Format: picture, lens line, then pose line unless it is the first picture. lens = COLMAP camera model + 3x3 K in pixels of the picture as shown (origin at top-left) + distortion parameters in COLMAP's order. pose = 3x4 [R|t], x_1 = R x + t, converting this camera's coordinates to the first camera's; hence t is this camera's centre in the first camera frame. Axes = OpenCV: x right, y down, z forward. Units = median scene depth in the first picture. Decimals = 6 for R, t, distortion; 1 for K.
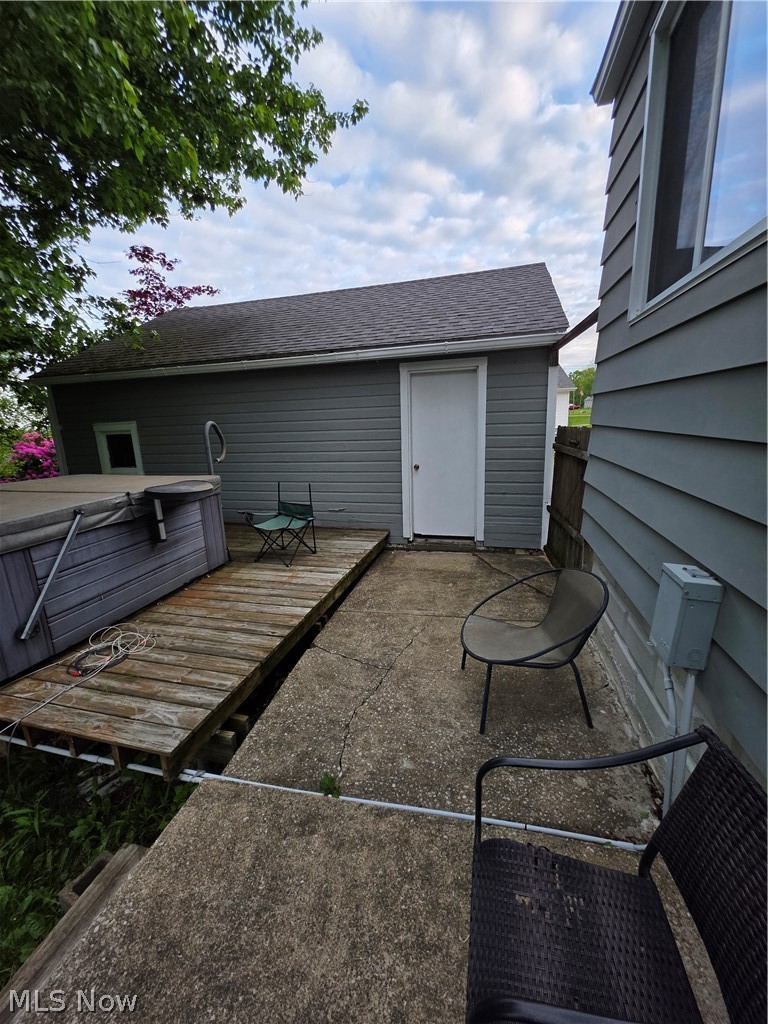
lens RADIAL K [[406.0, 0, 383.4], [0, 406.0, 510.5], [0, 0, 1]] dist [0.001120, -0.000157]
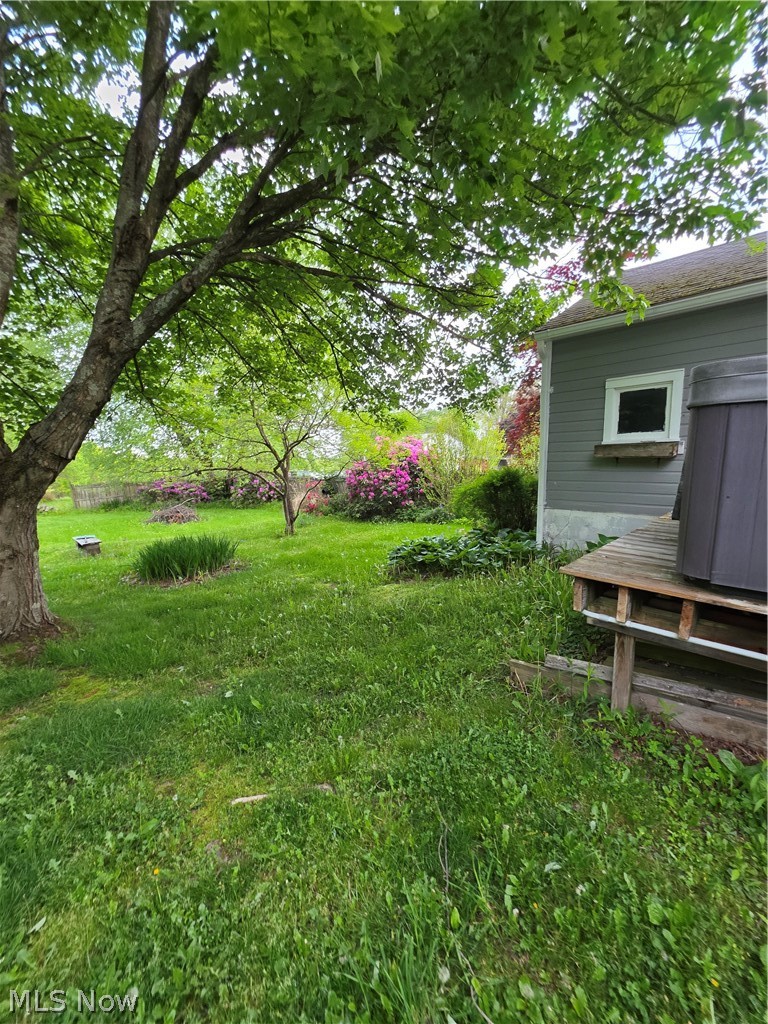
lens RADIAL K [[405.4, 0, 379.6], [0, 405.4, 519.2], [0, 0, 1]] dist [0.000644, -0.000024]
pose [[0.879644, 0.089540, -0.467129, -1.205934], [-0.117735, 0.992547, -0.031453, 0.252969], [0.460831, 0.082665, 0.883630, 0.146925]]
